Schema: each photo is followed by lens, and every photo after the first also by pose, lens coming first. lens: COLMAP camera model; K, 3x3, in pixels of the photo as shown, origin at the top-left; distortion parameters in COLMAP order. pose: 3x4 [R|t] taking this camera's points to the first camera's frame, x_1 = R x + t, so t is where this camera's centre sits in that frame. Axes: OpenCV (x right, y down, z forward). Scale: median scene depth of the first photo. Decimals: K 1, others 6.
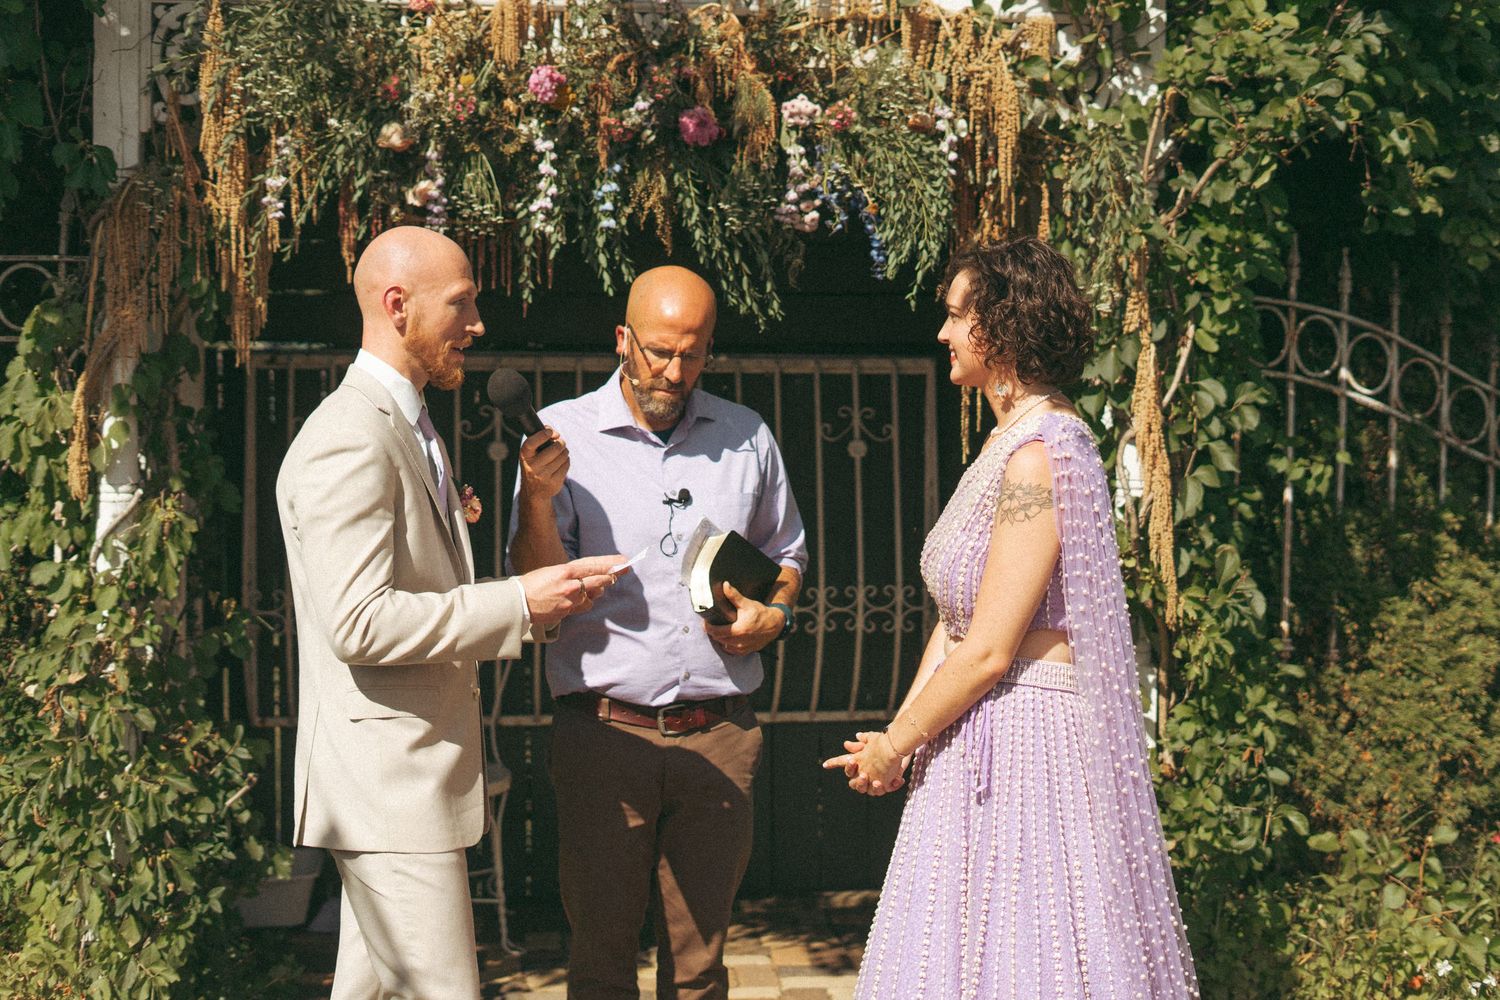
lens RADIAL K [[2417.4, 0, 806.5], [0, 2417.4, 466.0], [0, 0, 1]] dist [-0.004298, 0.000000]
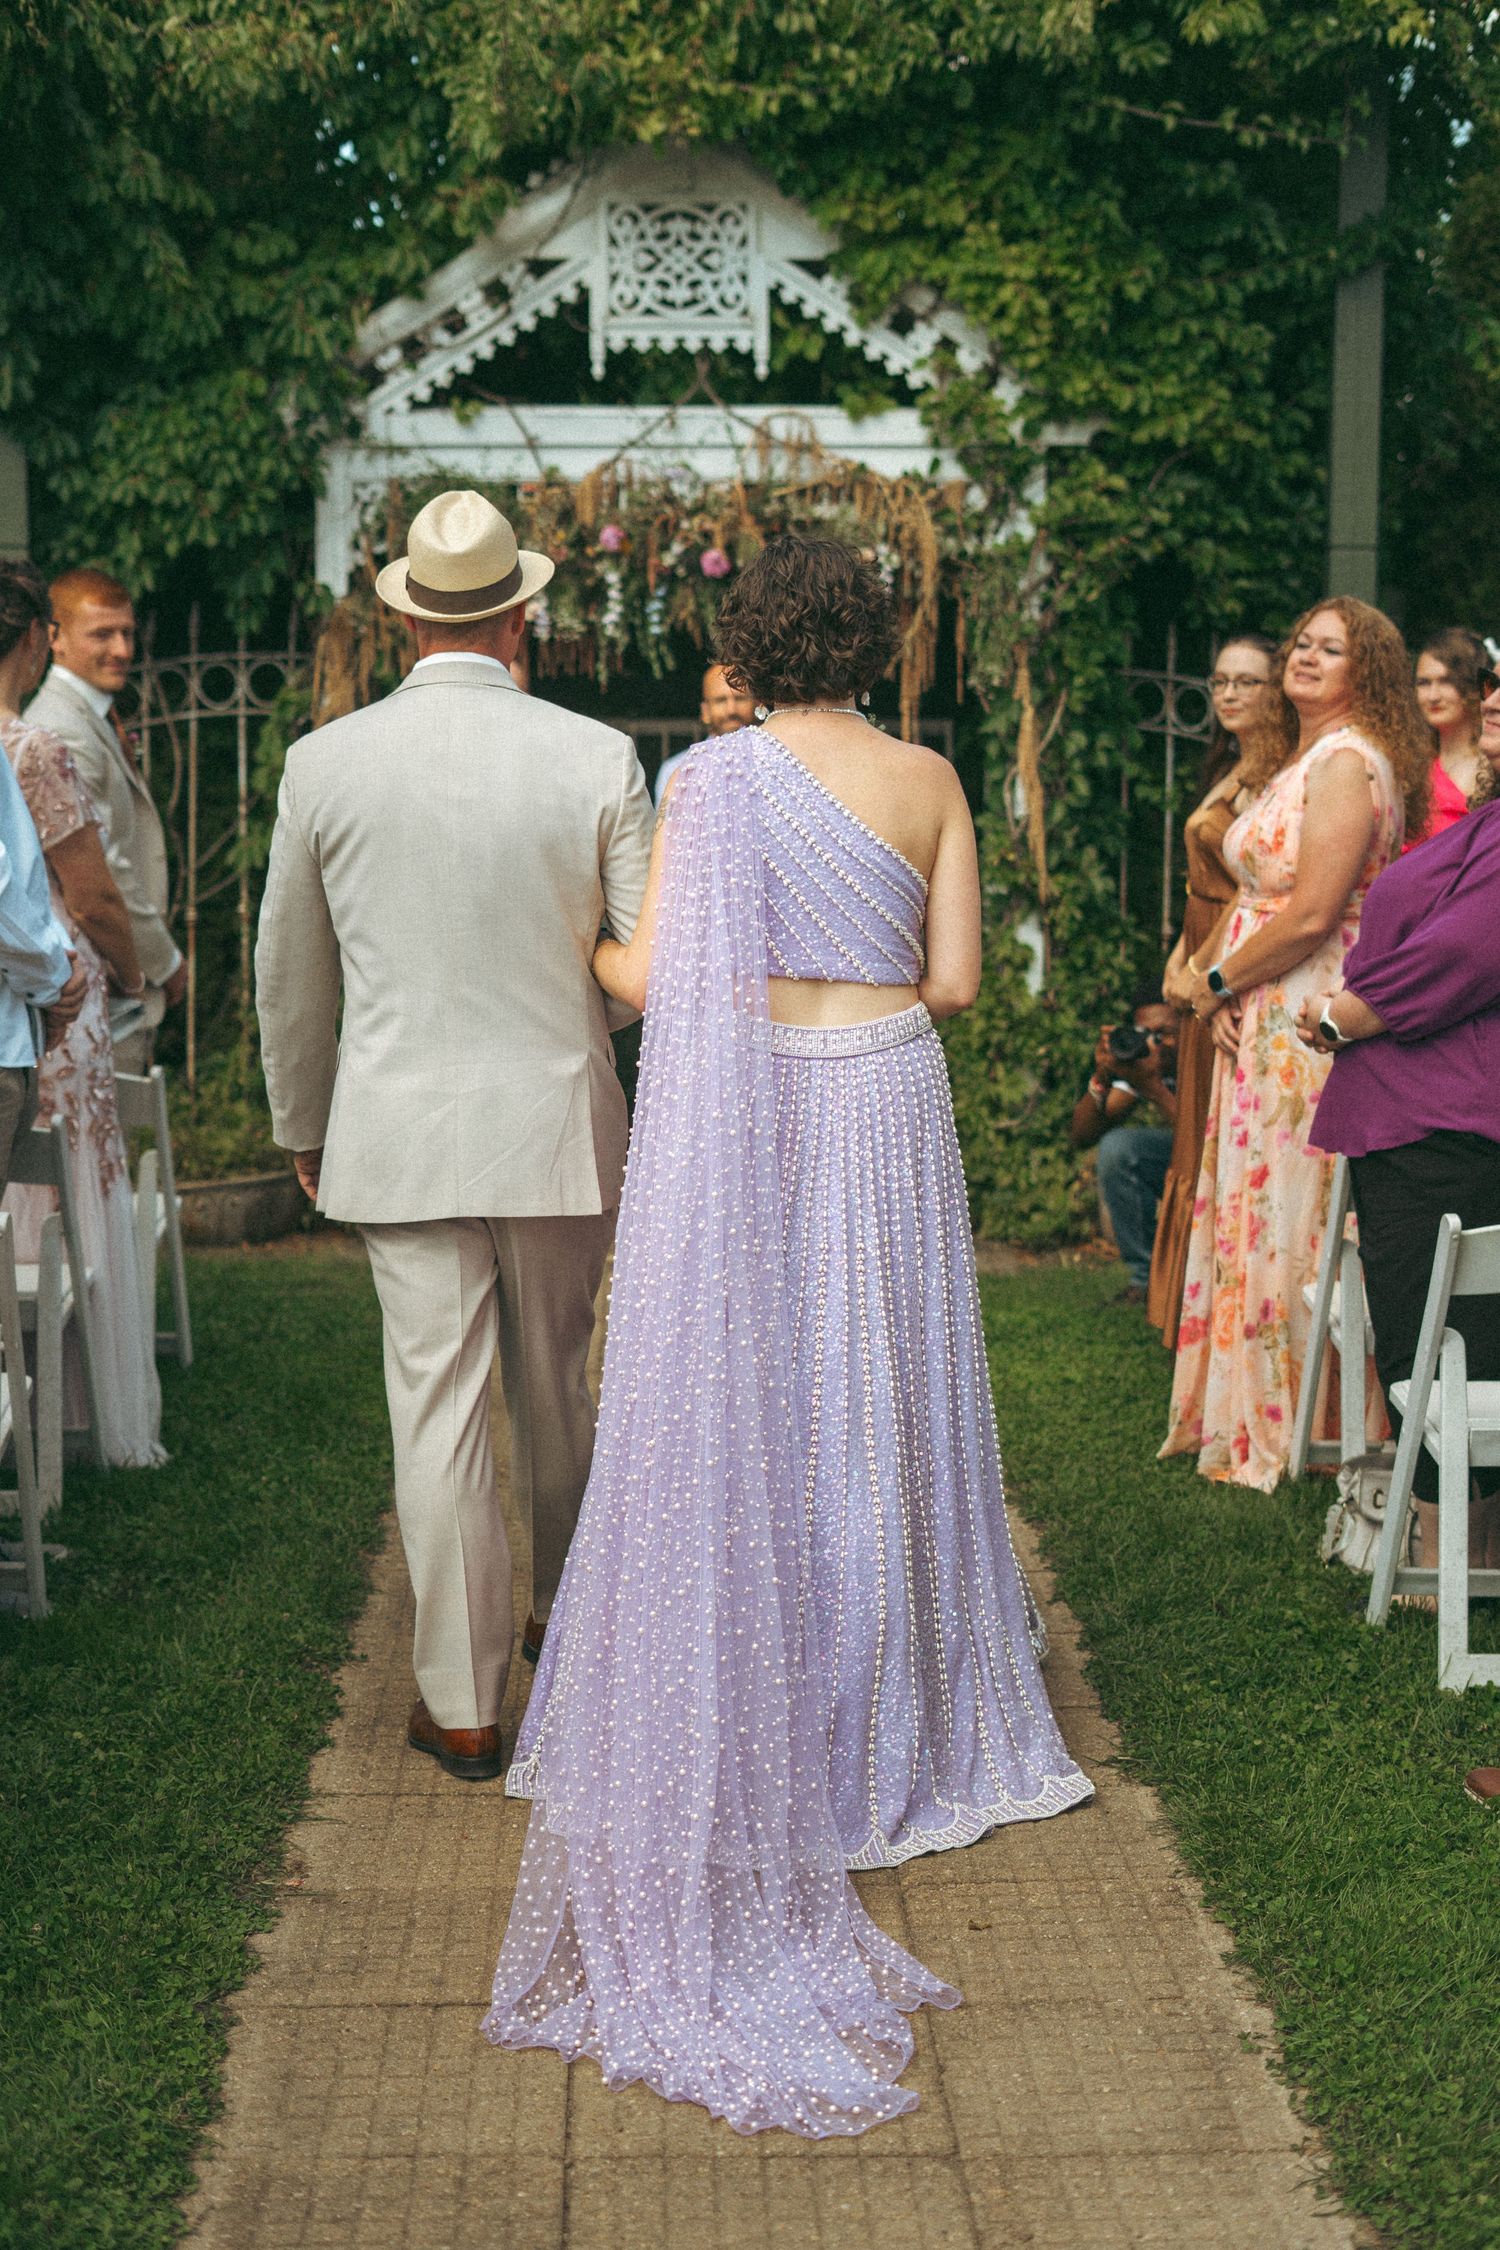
lens RADIAL K [[3626.1, 0, 779.4], [0, 3626.1, 1154.6], [0, 0, 1]] dist [-0.004298, 0.000000]
pose [[0.994552, 0.002554, -0.104213, 0.225443], [0.004712, 0.997577, 0.069413, 0.067554], [0.104138, -0.069525, 0.992130, -1.223768]]
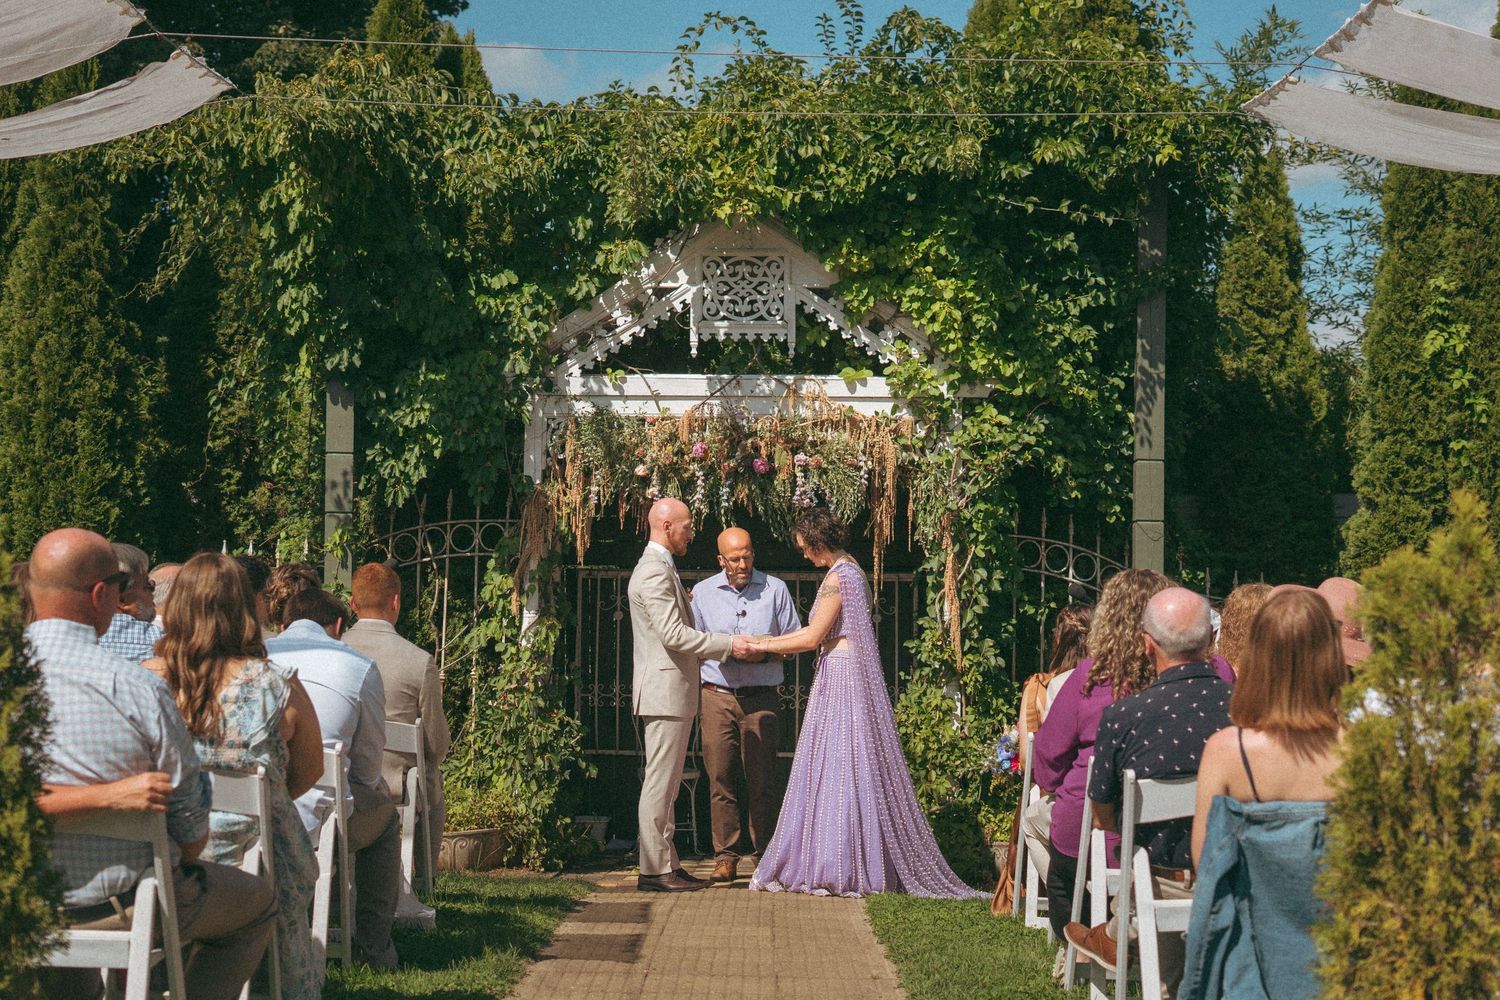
lens RADIAL K [[2687.5, 0, 713.1], [0, 2687.5, 550.1], [0, 0, 1]] dist [0.010504, 0.000000]
pose [[0.986091, -0.004112, -0.166153, 0.359752], [-0.010737, 0.996030, -0.088371, 0.188332], [0.165856, 0.088926, 0.982132, -1.689637]]
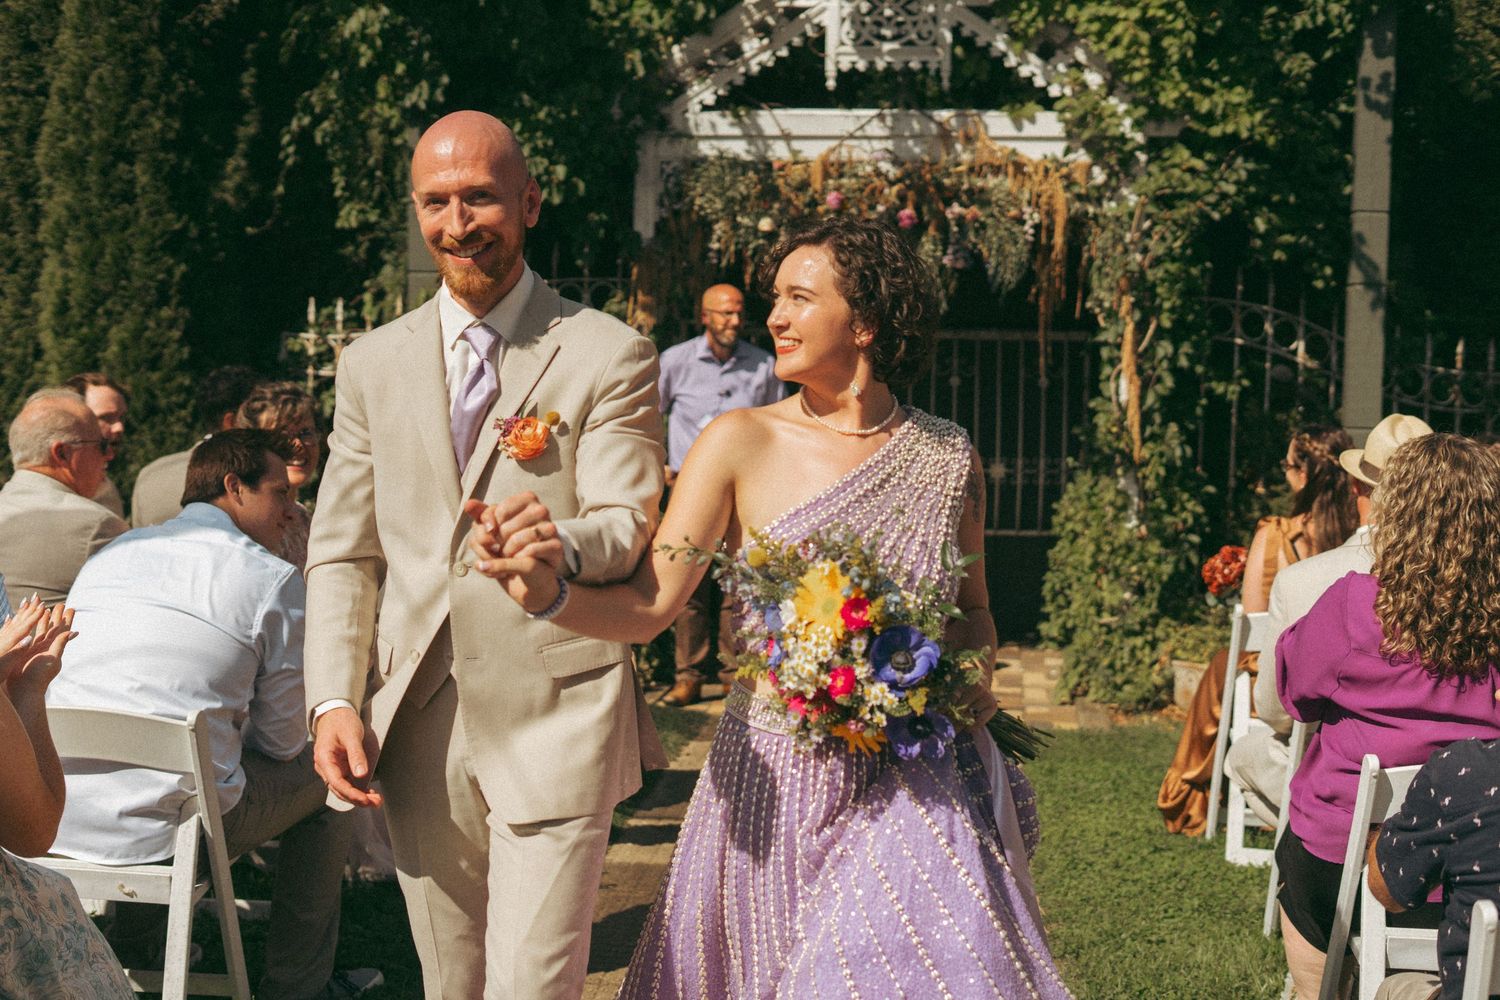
lens RADIAL K [[2245.2, 0, 749.4], [0, 2245.2, 505.7], [0, 0, 1]] dist [-0.005111, 0.000000]
pose [[0.971511, 0.024258, -0.235749, 0.285674], [-0.017593, 0.999385, 0.030332, 0.052928], [0.236340, -0.025320, 0.971341, -0.935187]]
